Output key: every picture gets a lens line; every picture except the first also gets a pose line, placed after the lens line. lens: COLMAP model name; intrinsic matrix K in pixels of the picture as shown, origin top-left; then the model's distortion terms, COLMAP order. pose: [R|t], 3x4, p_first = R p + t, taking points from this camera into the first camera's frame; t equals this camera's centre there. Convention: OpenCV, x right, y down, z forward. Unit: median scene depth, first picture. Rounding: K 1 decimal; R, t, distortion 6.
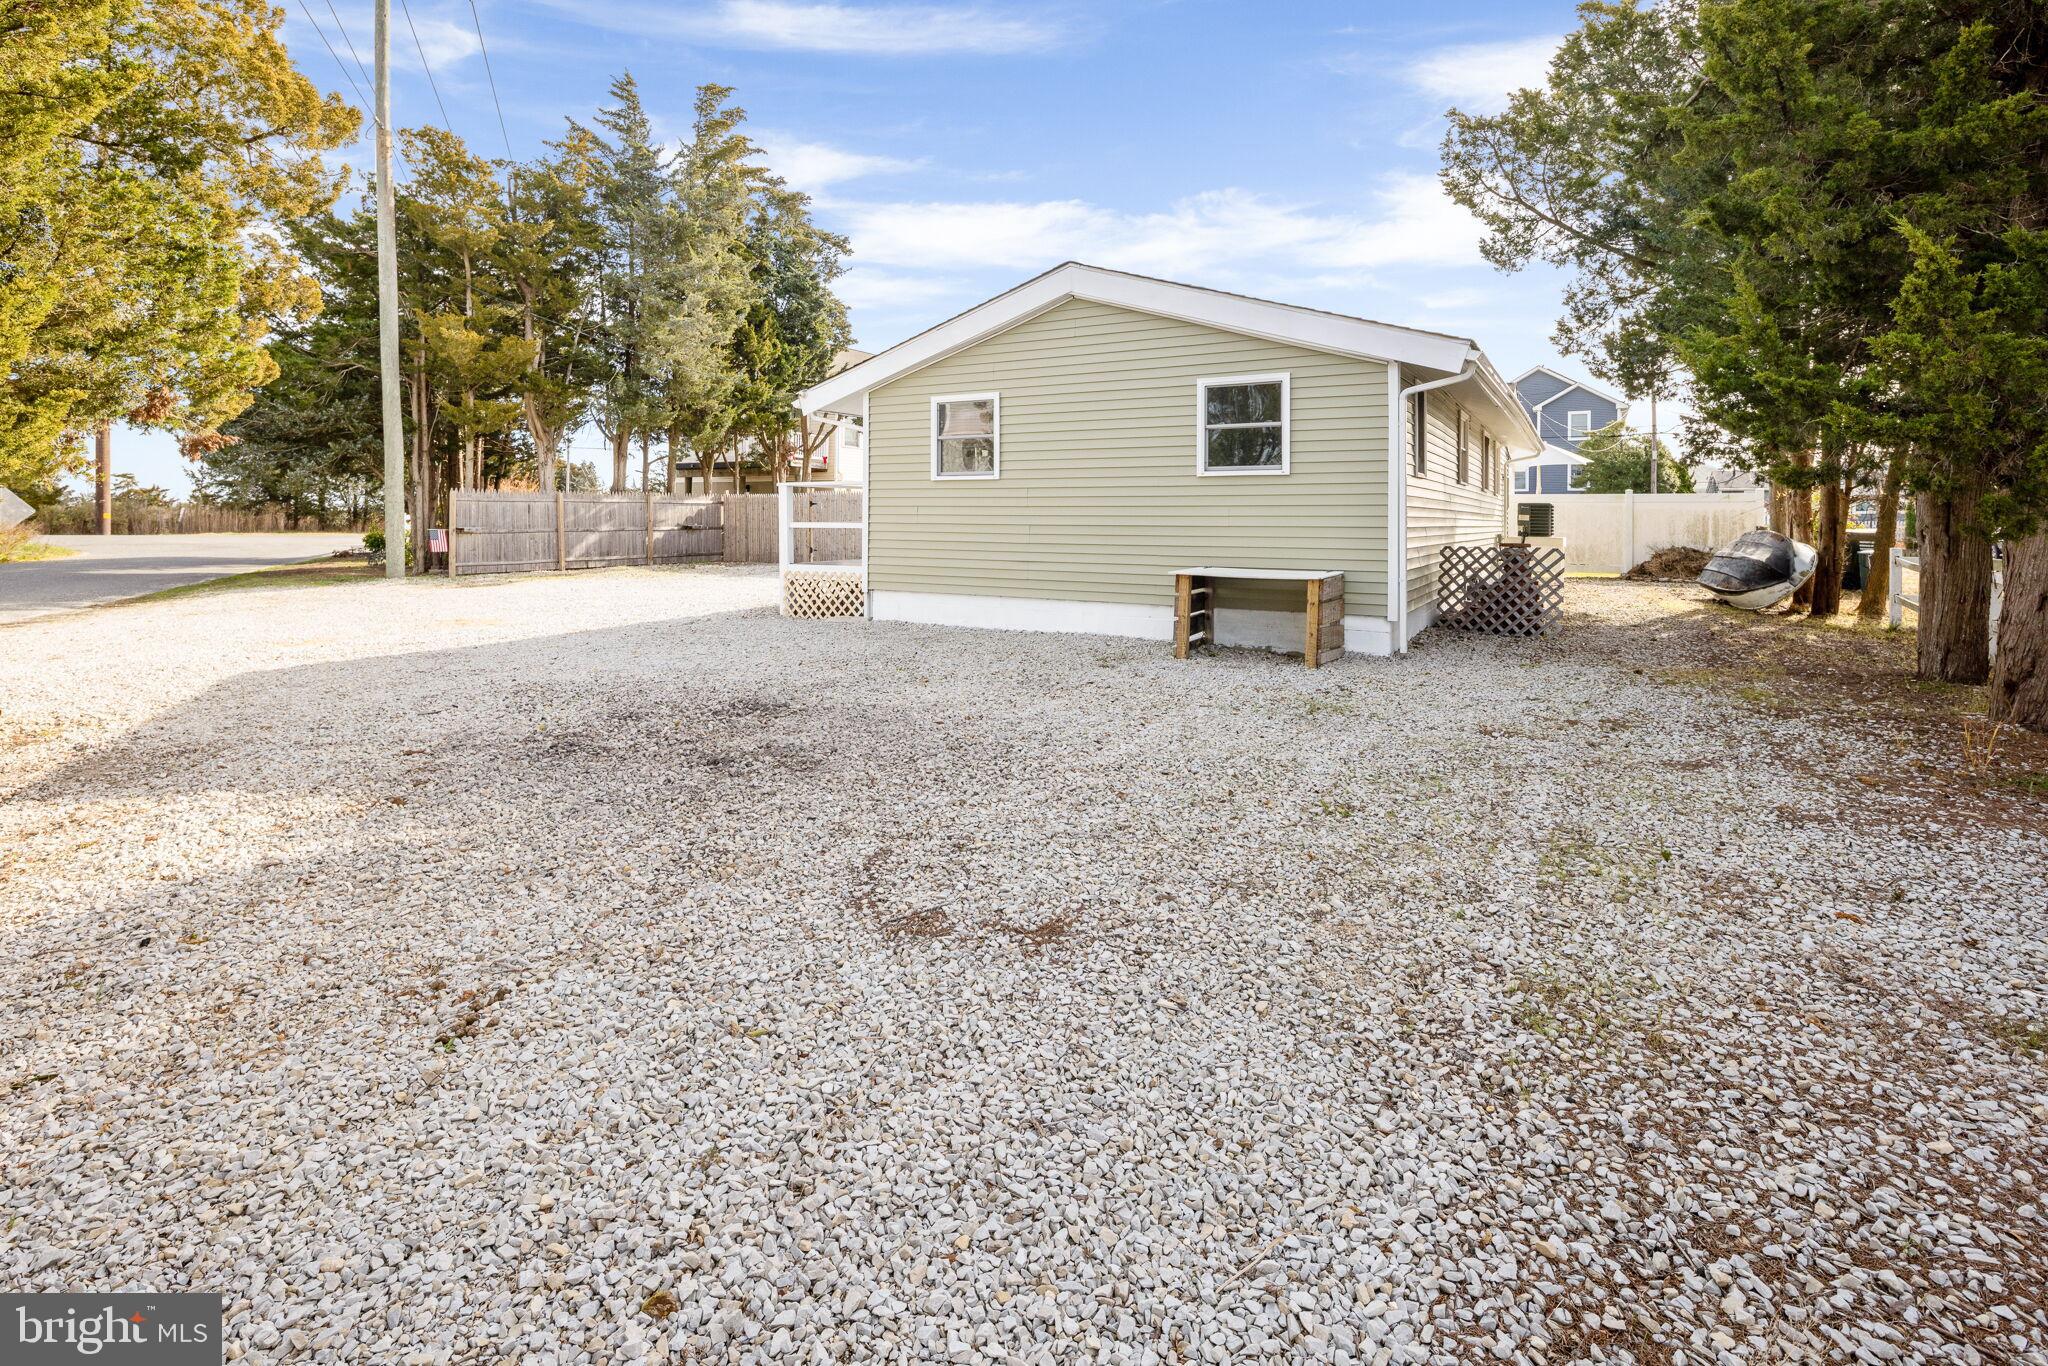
lens RADIAL K [[980.6, 0, 1028.4], [0, 980.6, 515.6], [0, 0, 1]] dist [-0.001926, -0.000375]
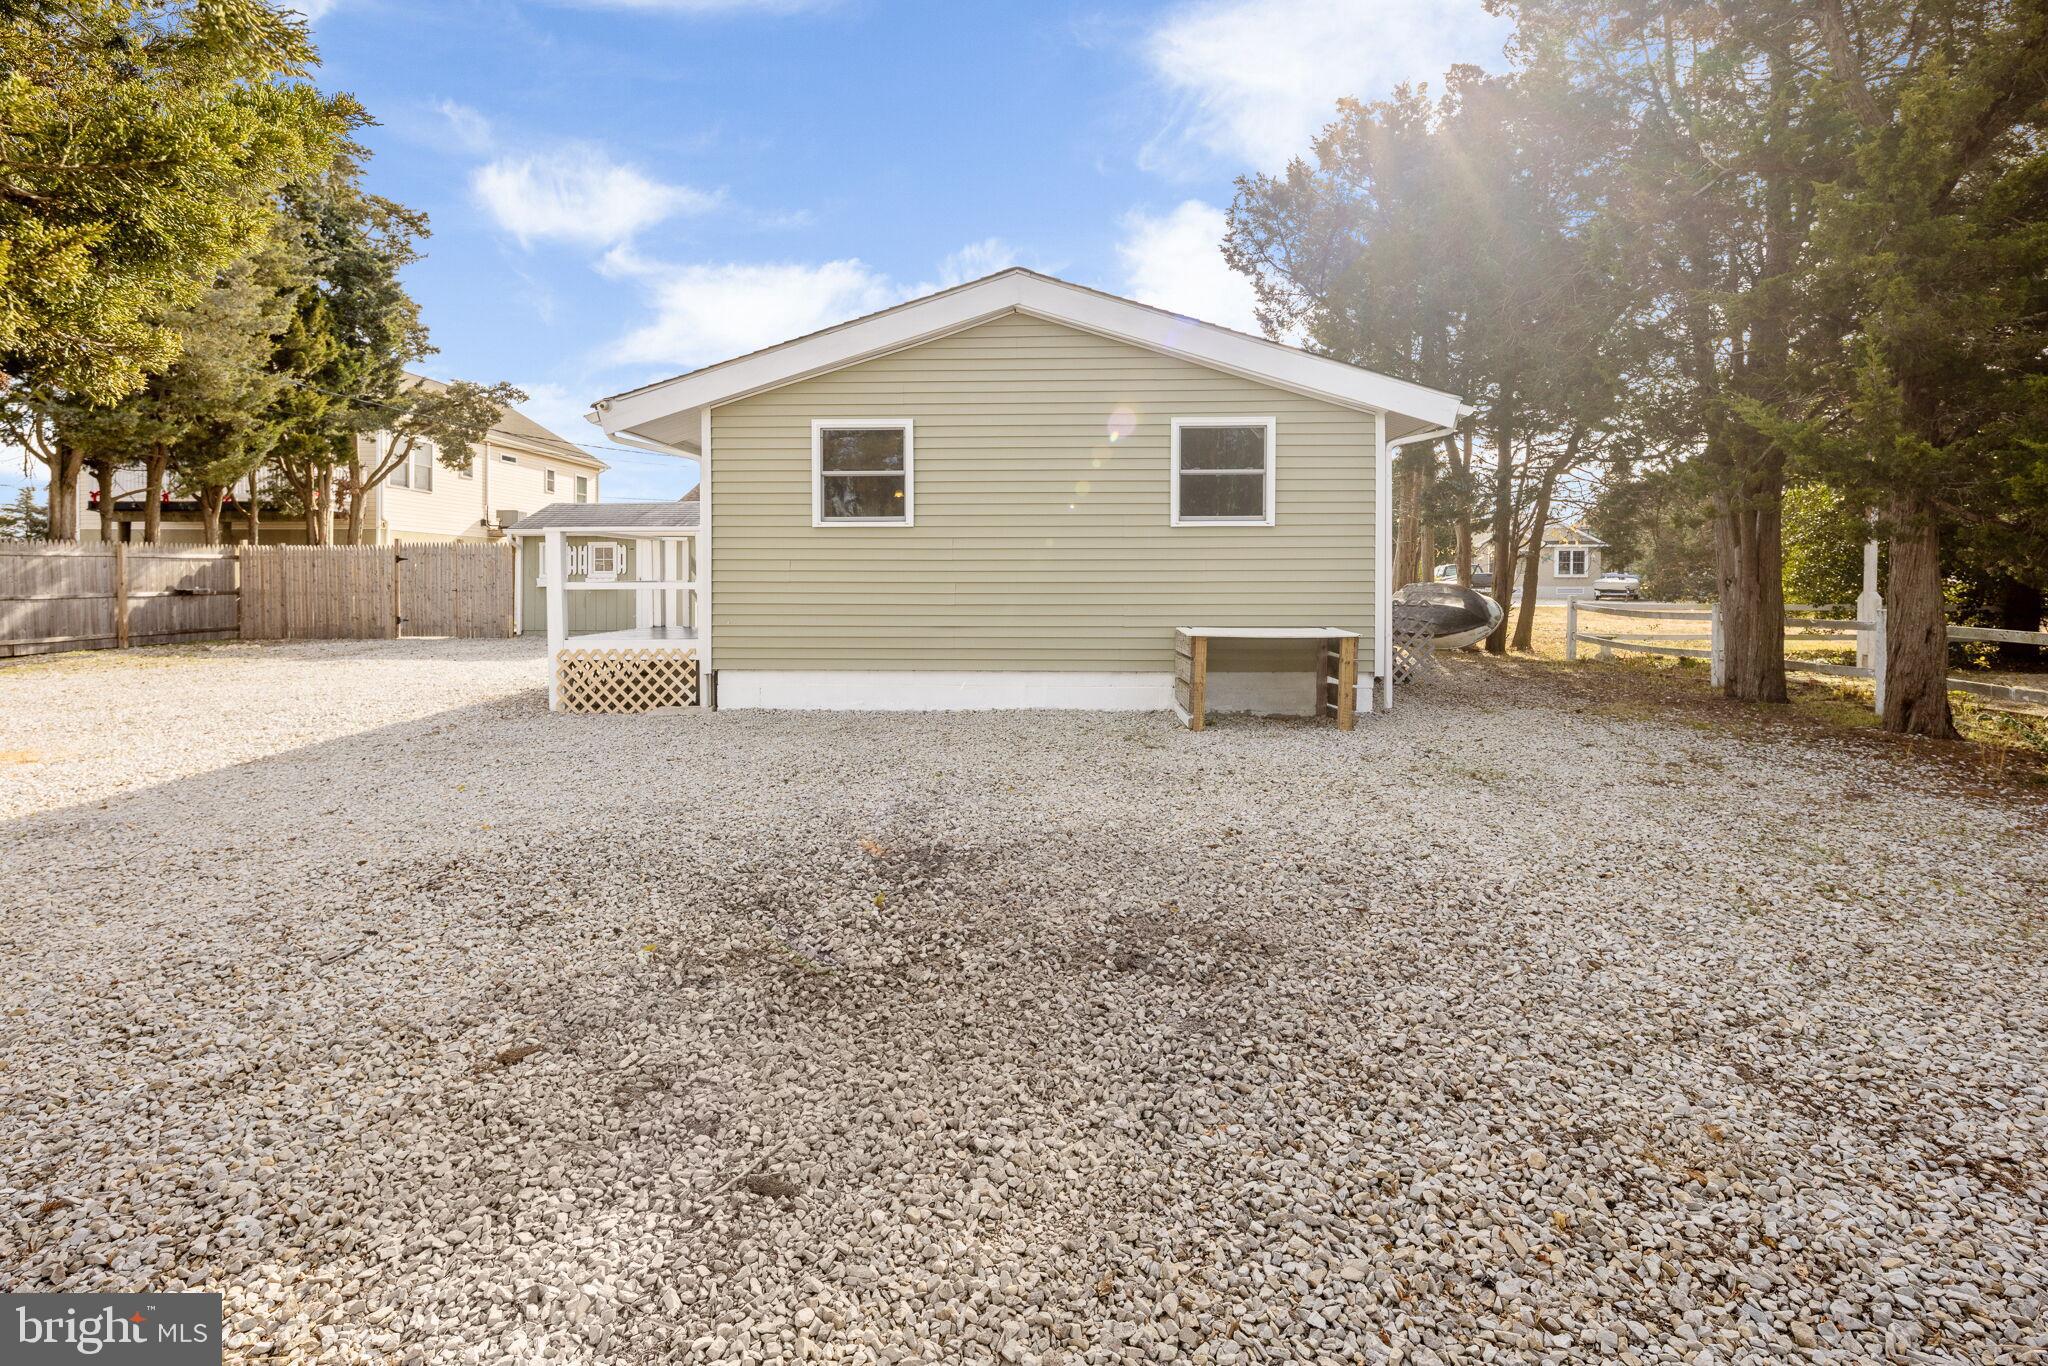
lens RADIAL K [[984.0, 0, 1026.1], [0, 984.0, 589.9], [0, 0, 1]] dist [0.000226, -0.000026]
pose [[0.886493, -0.011446, 0.462600, -0.272666], [0.004057, 0.999848, 0.016965, 0.001511], [-0.462724, -0.013163, 0.886405, 0.195112]]
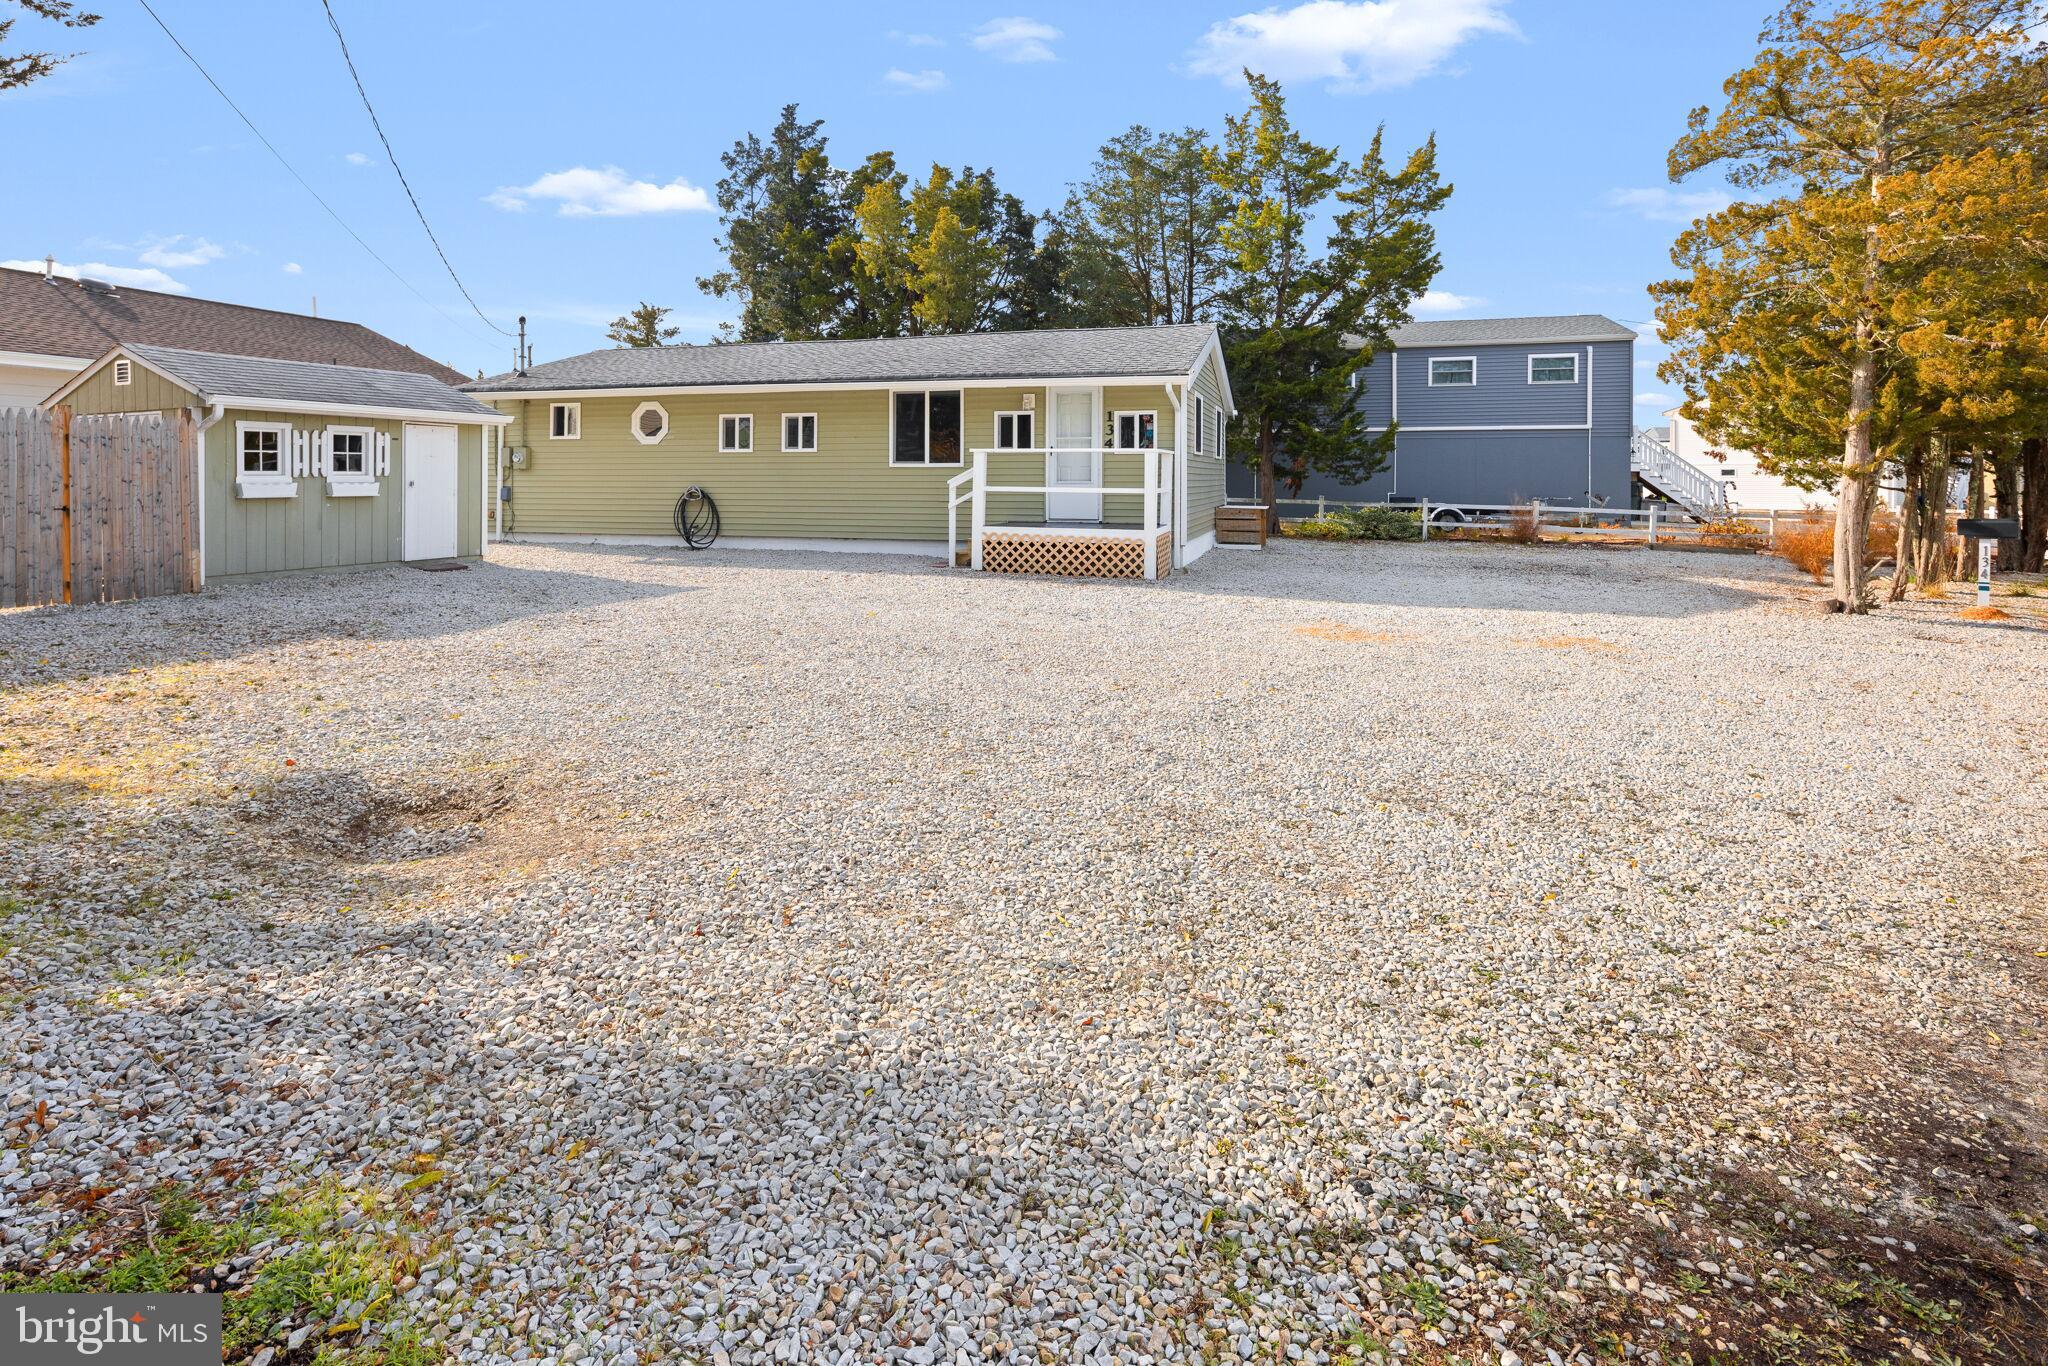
lens RADIAL K [[996.5, 0, 1039.5], [0, 996.5, 463.8], [0, 0, 1]] dist [-0.000036, -0.000926]
pose [[-0.237242, 0.005333, 0.971436, -1.190894], [-0.008604, 0.999934, -0.007591, -0.009238], [-0.971413, -0.010159, -0.237180, 1.332777]]
